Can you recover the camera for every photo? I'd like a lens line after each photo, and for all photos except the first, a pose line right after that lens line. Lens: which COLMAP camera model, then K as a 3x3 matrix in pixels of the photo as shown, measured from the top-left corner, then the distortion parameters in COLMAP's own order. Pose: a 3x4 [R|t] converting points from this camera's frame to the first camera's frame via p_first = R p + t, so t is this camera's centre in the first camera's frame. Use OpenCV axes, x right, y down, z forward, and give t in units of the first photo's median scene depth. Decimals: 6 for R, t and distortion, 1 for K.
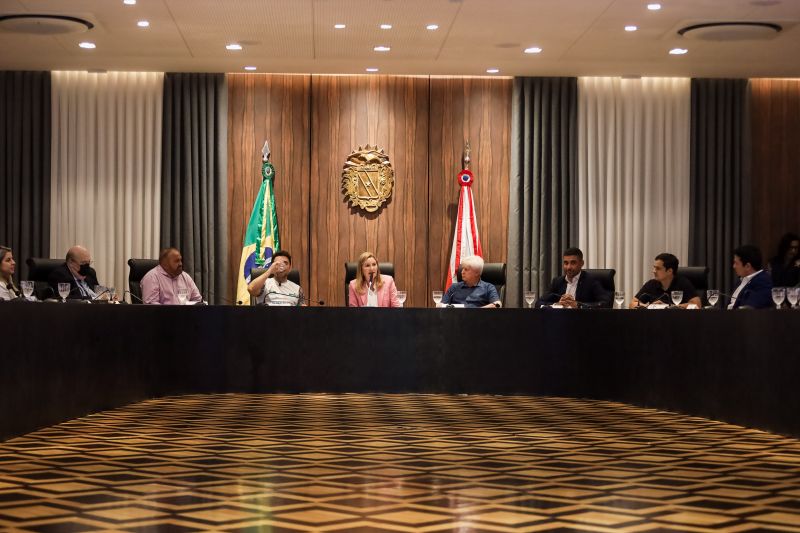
lens RADIAL K [[1639.3, 0, 400.0], [0, 1639.3, 266.5], [0, 0, 1]] dist [-0.077471, -0.080284]
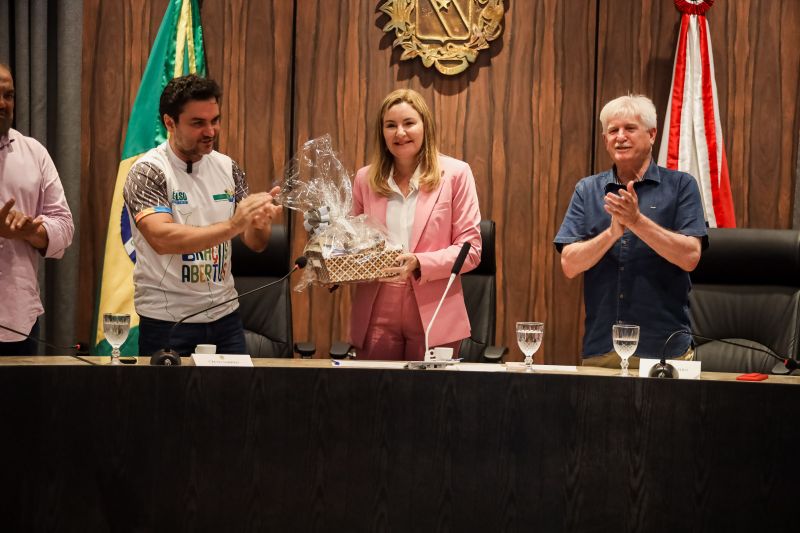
lens RADIAL K [[2705.1, 0, 454.8], [0, 2705.1, 266.1], [0, 0, 1]] dist [-0.006510, -0.956264]
pose [[0.999628, 0.023273, -0.014197, -0.006182], [-0.022198, 0.997181, 0.071681, -0.034202], [0.015825, -0.071339, 0.997327, 0.352506]]
